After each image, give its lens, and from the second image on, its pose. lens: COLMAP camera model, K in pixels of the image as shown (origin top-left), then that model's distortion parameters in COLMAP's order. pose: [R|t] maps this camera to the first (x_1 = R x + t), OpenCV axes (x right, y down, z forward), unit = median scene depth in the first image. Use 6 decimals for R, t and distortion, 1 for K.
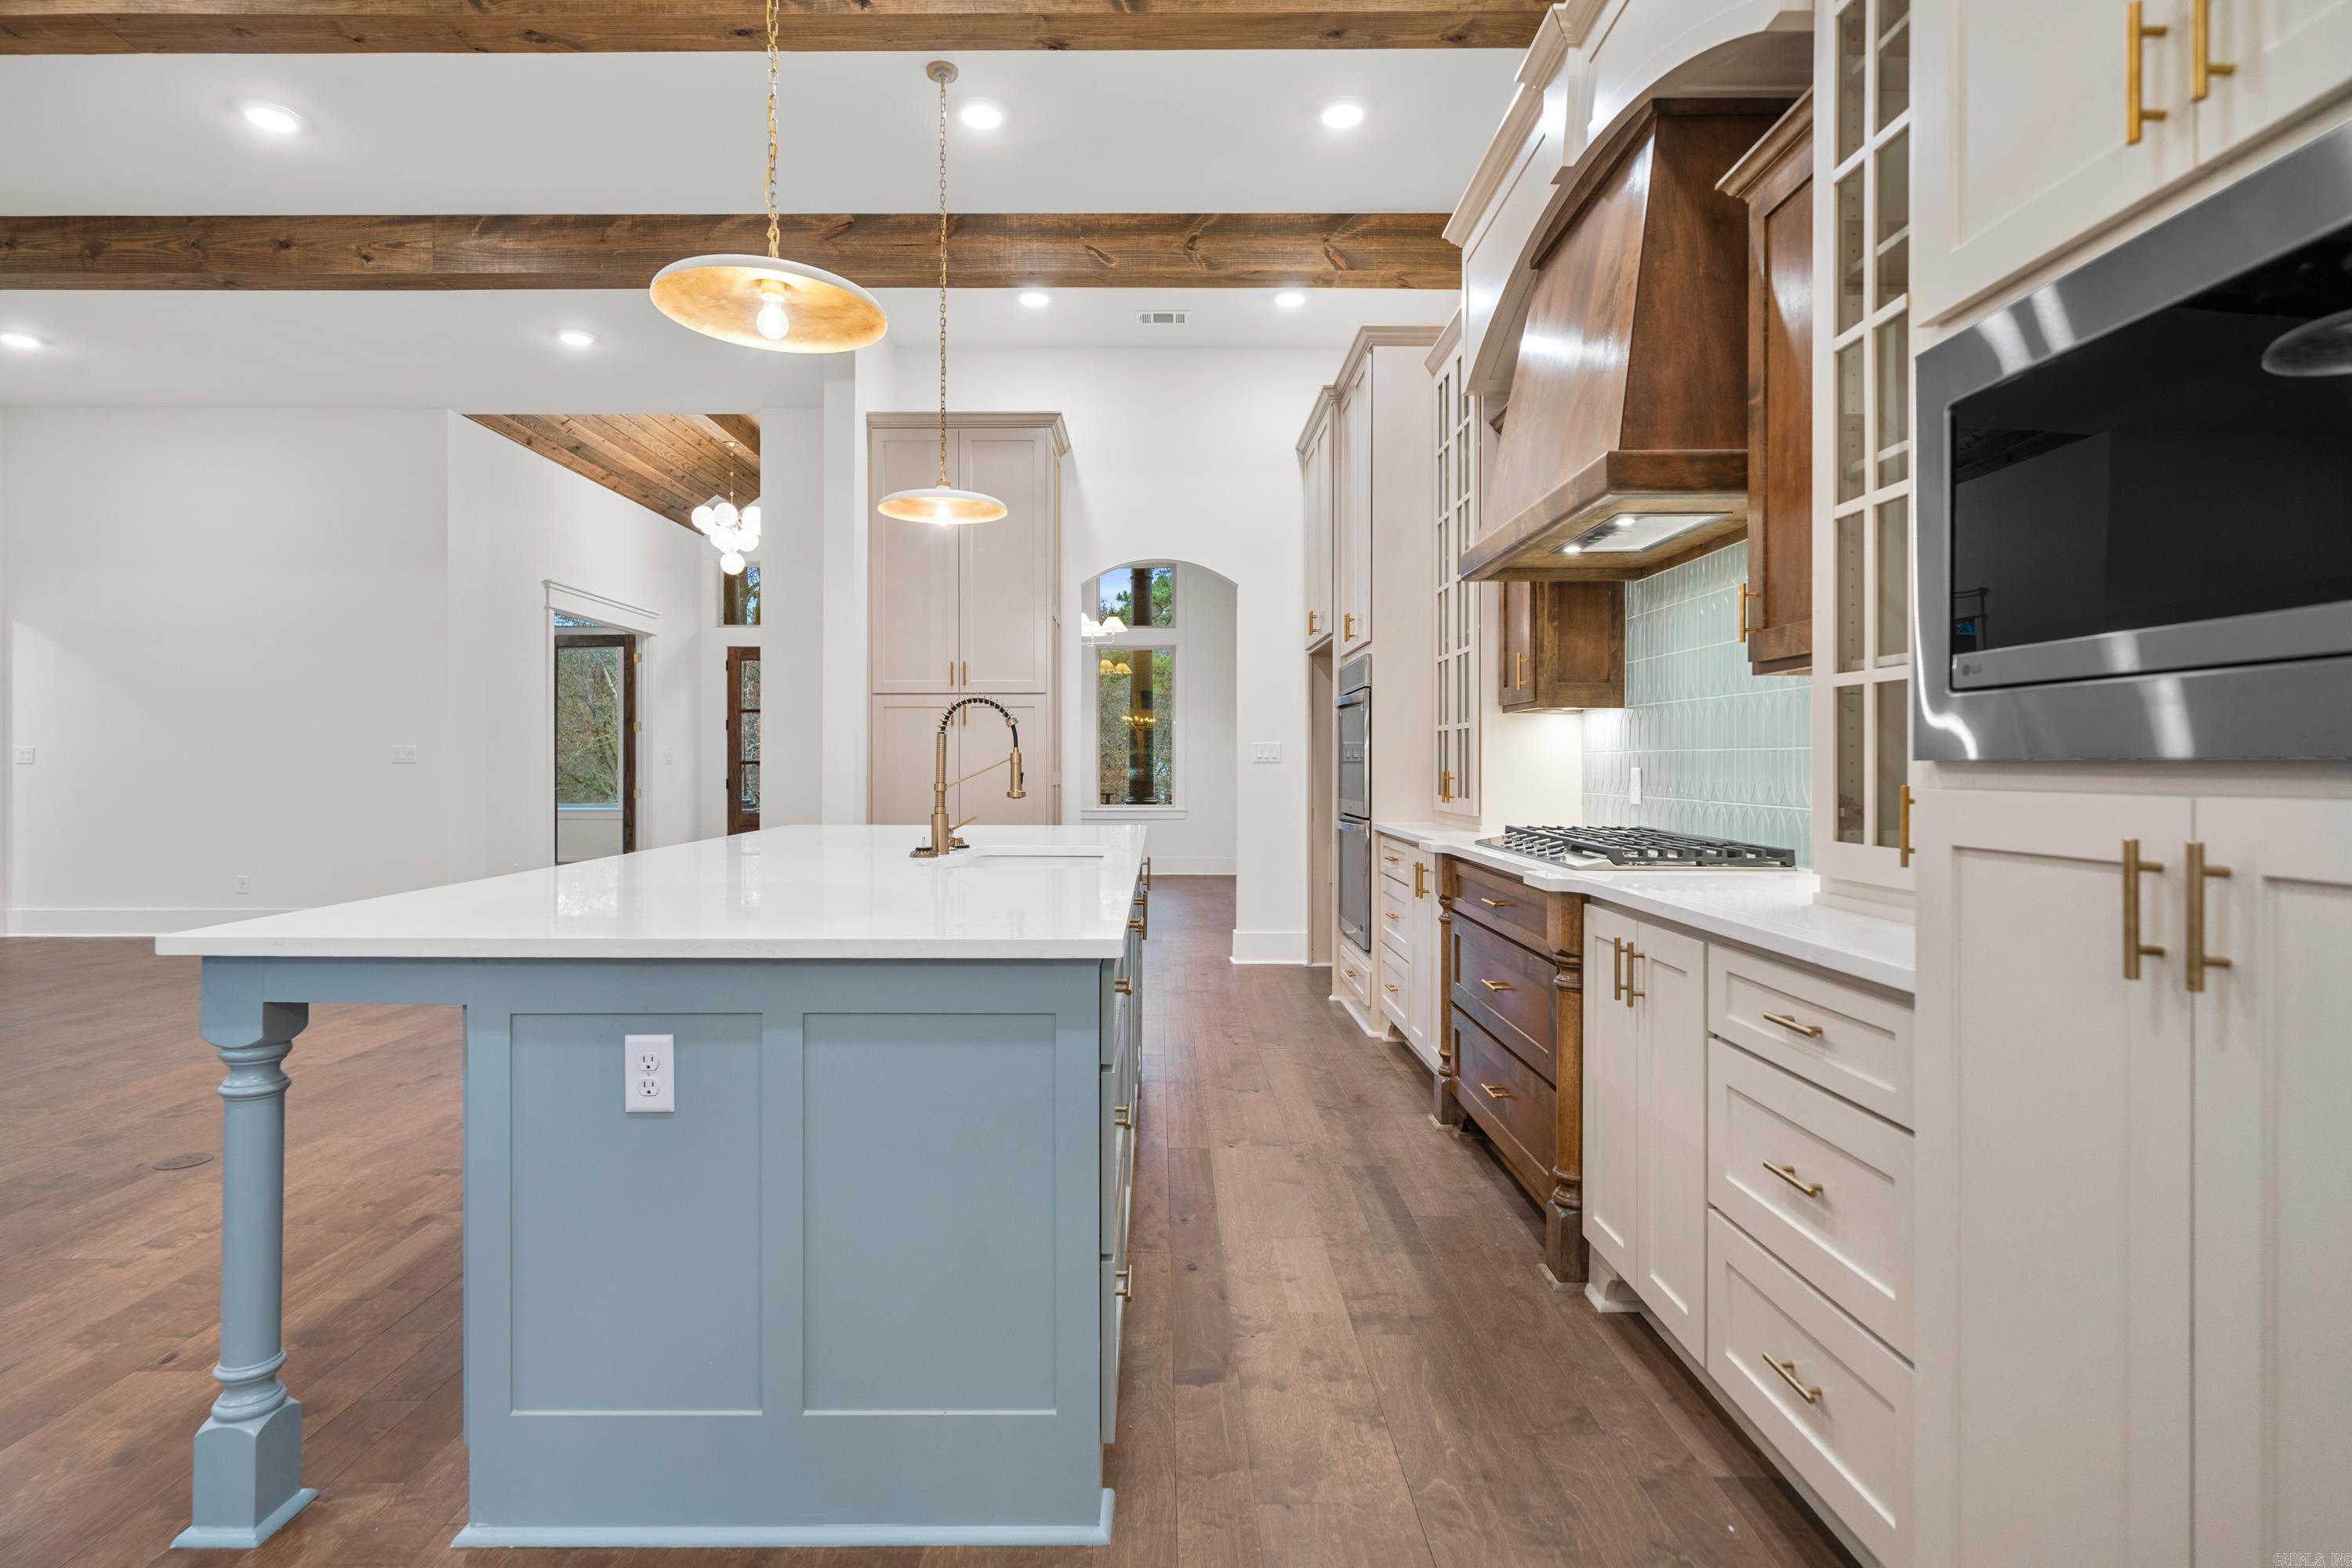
lens RADIAL K [[1162.6, 0, 1148.2], [0, 1162.6, 766.6], [0, 0, 1]] dist [-0.003354, 0.000995]
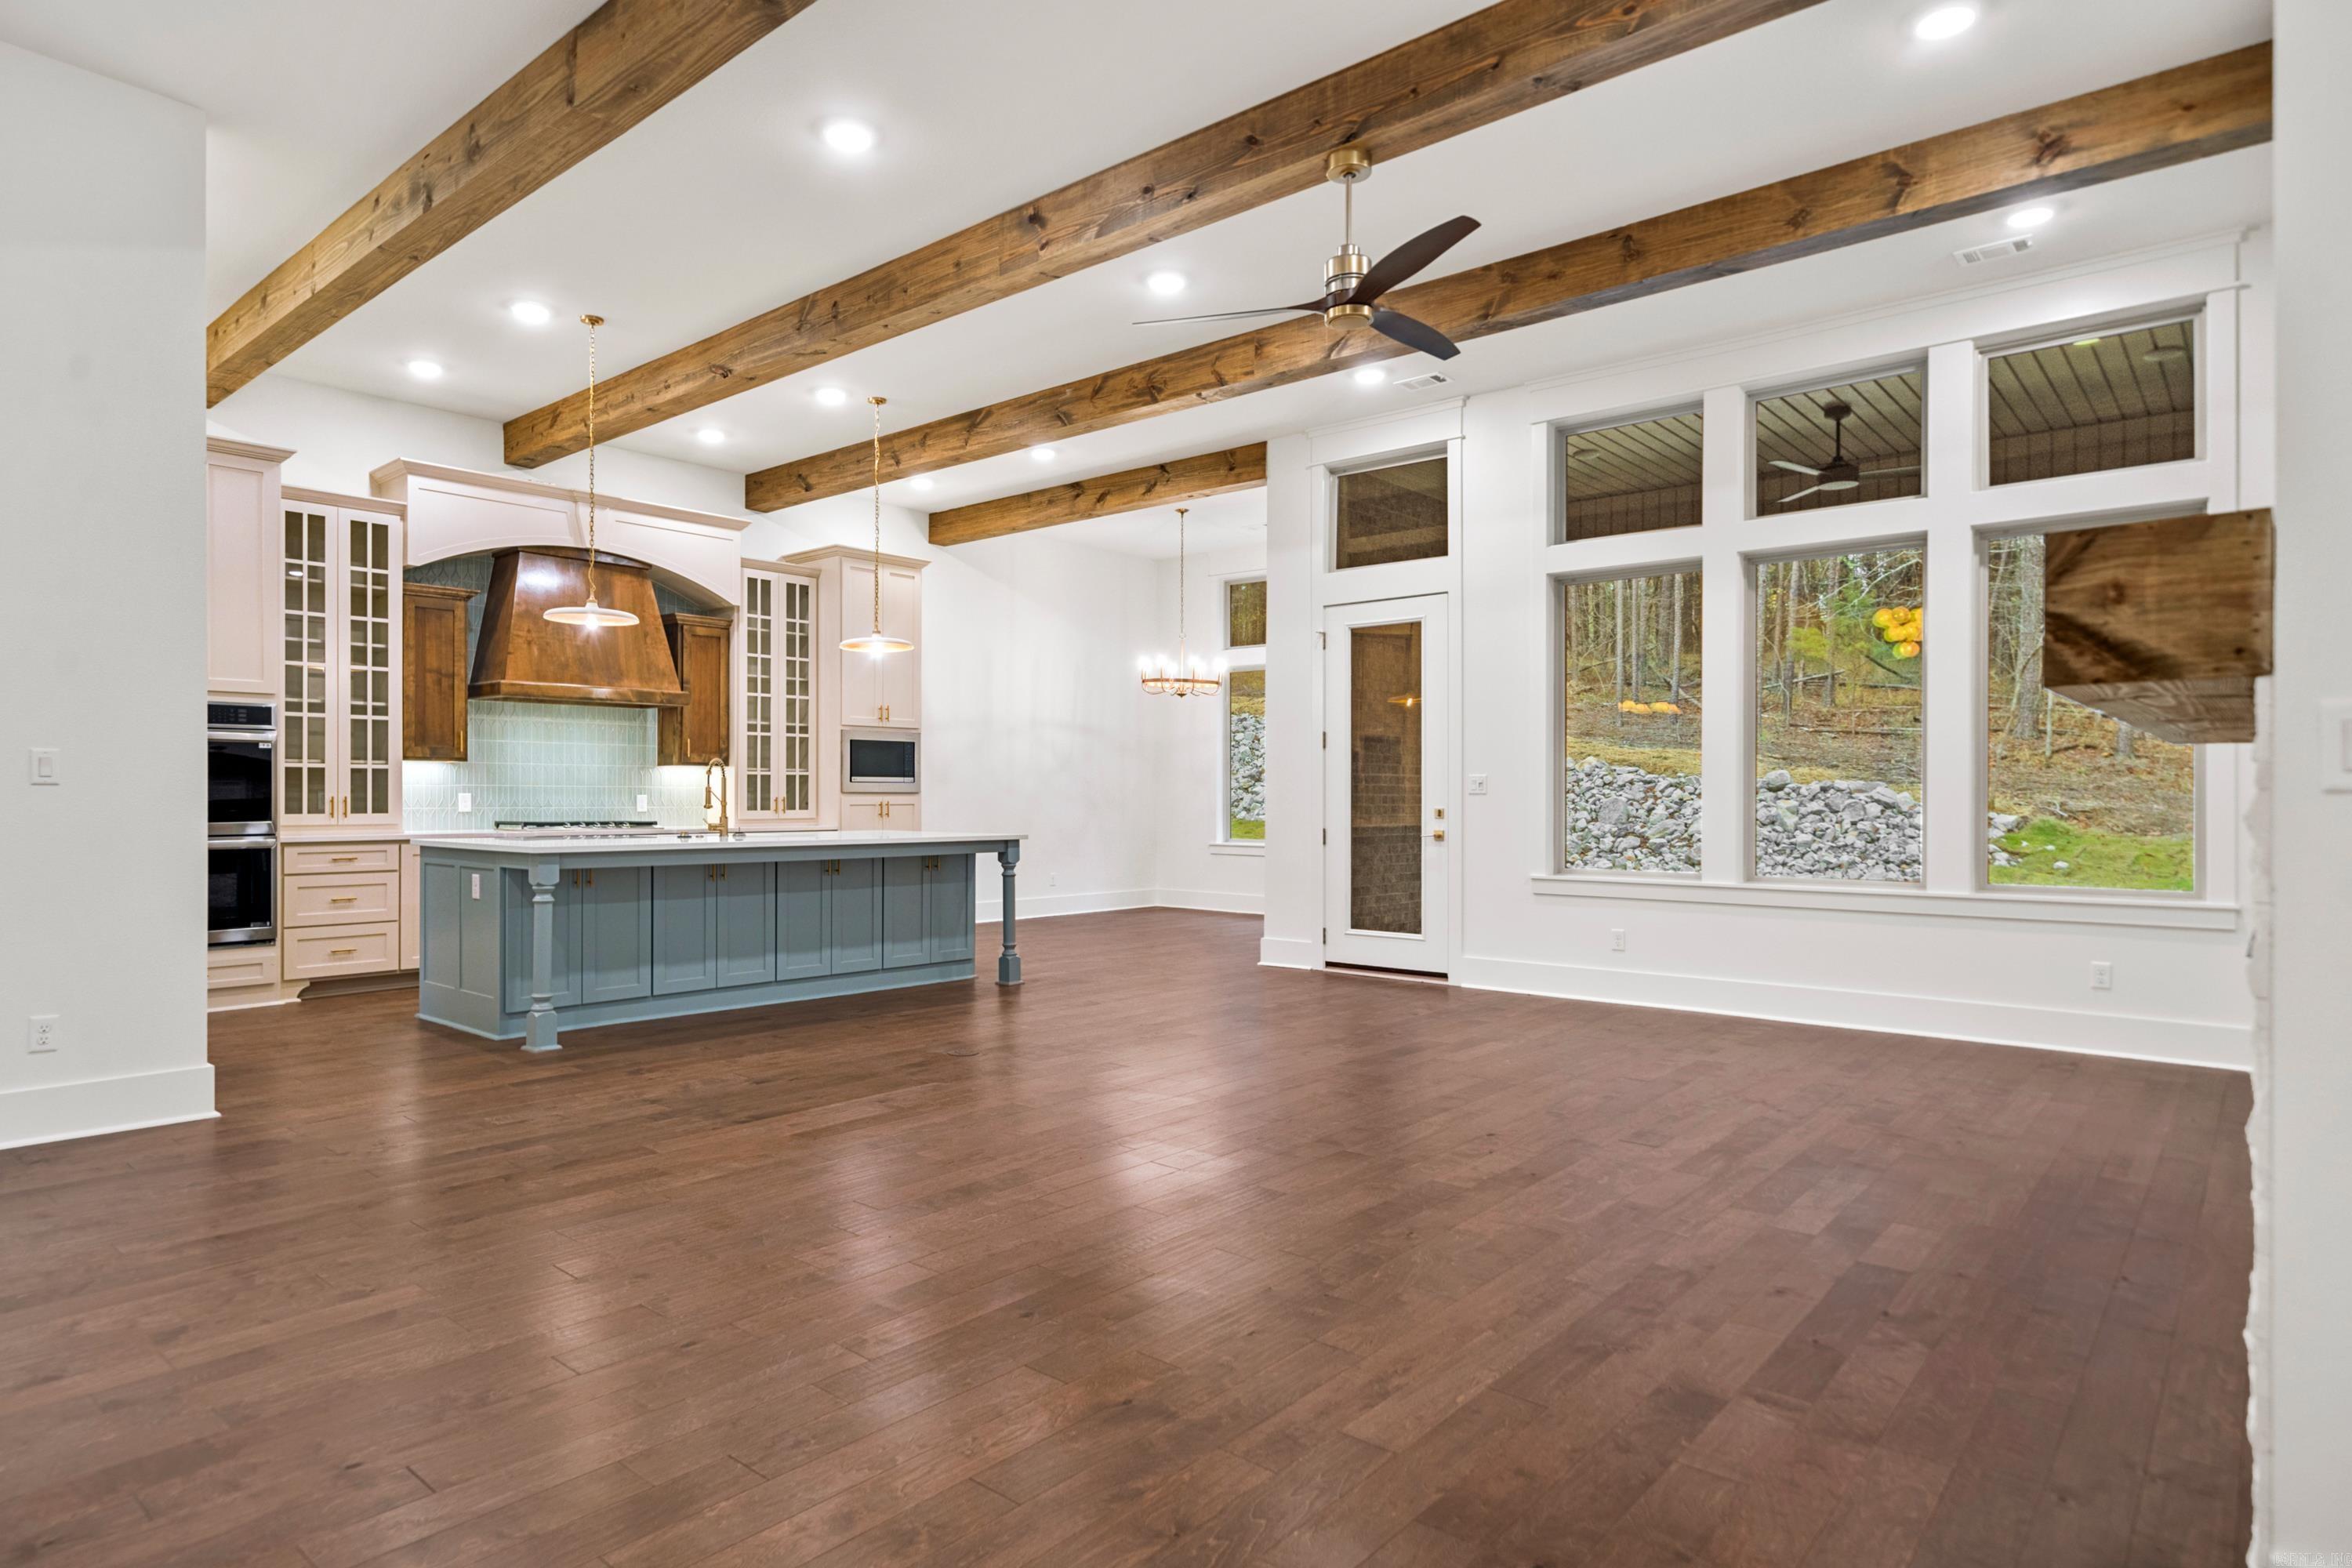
lens RADIAL K [[1299.3, 0, 1153.9], [0, 1299.3, 792.5], [0, 0, 1]] dist [0.005510, -0.002493]
pose [[-0.751394, -0.003034, 0.659847, -2.311306], [-0.003382, 0.999994, 0.000747, -0.010174], [-0.659845, -0.001670, -0.751400, 2.267091]]
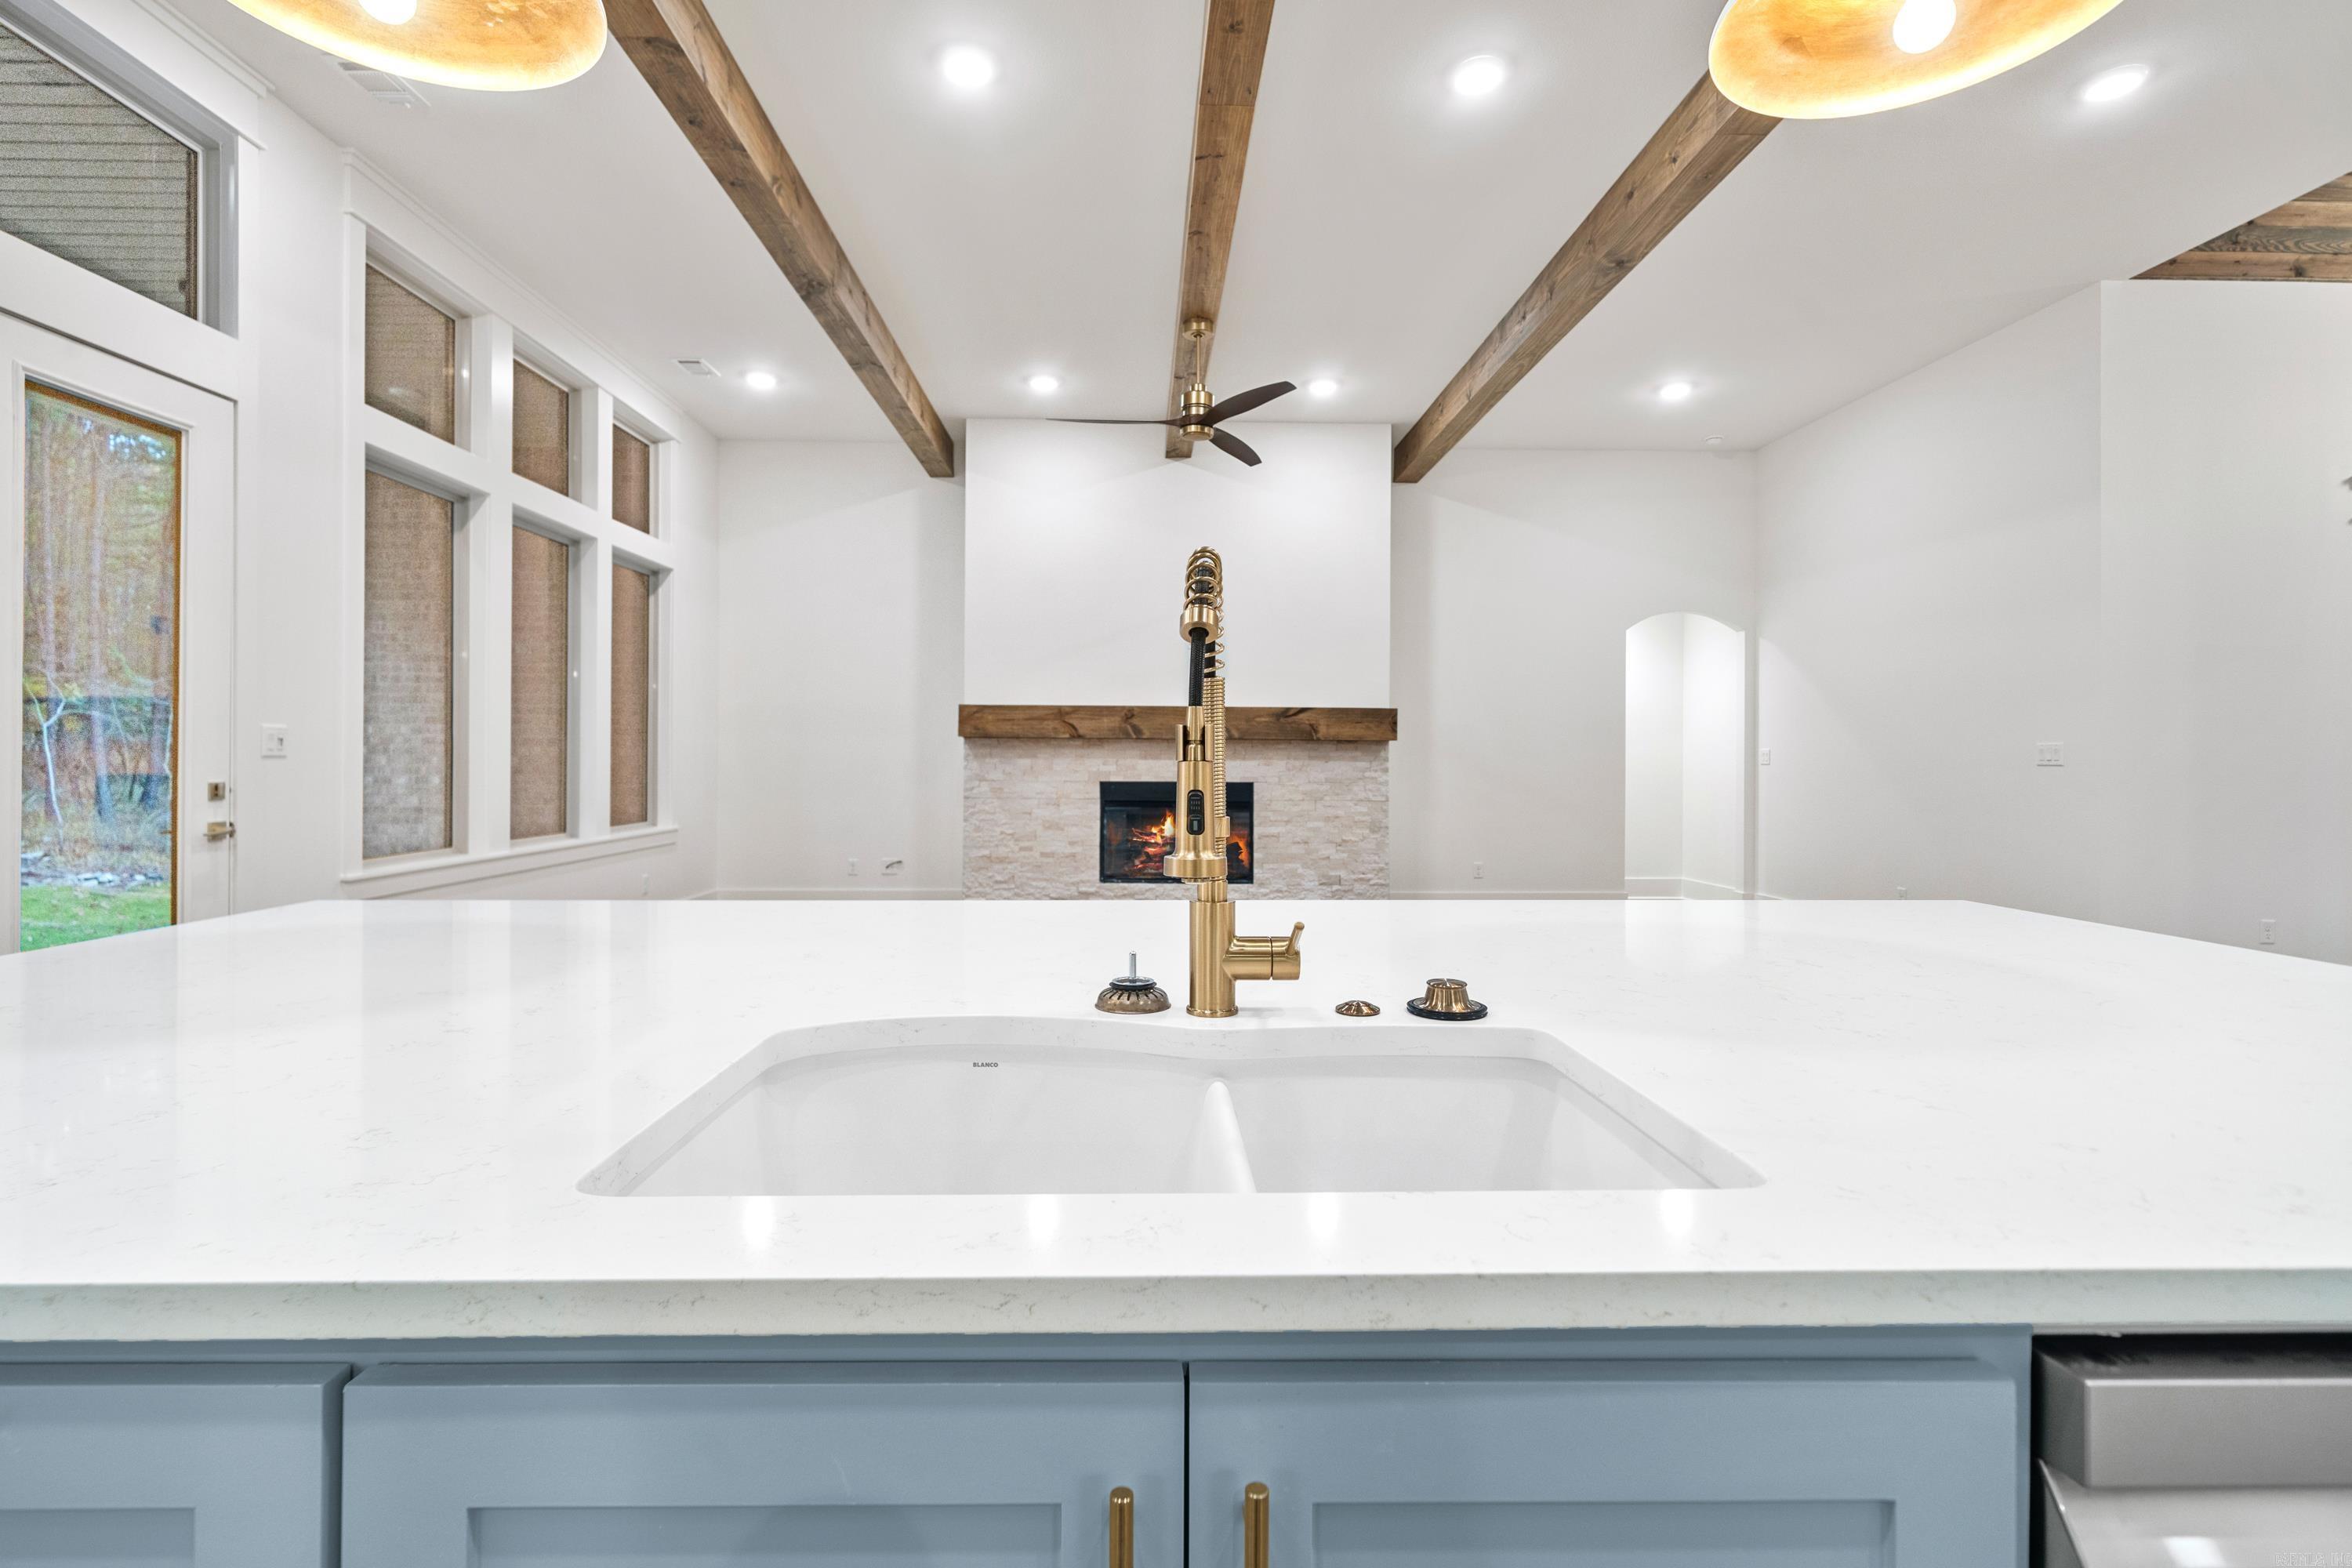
lens RADIAL K [[1090.4, 0, 1173.3], [0, 1090.4, 767.1], [0, 0, 1]] dist [-0.003917, -0.001252]
pose [[0.017704, 0.001969, -0.999841, 0.163646], [-0.005221, 0.999985, 0.001876, -0.003060], [0.999830, 0.005187, 0.017714, 1.015140]]
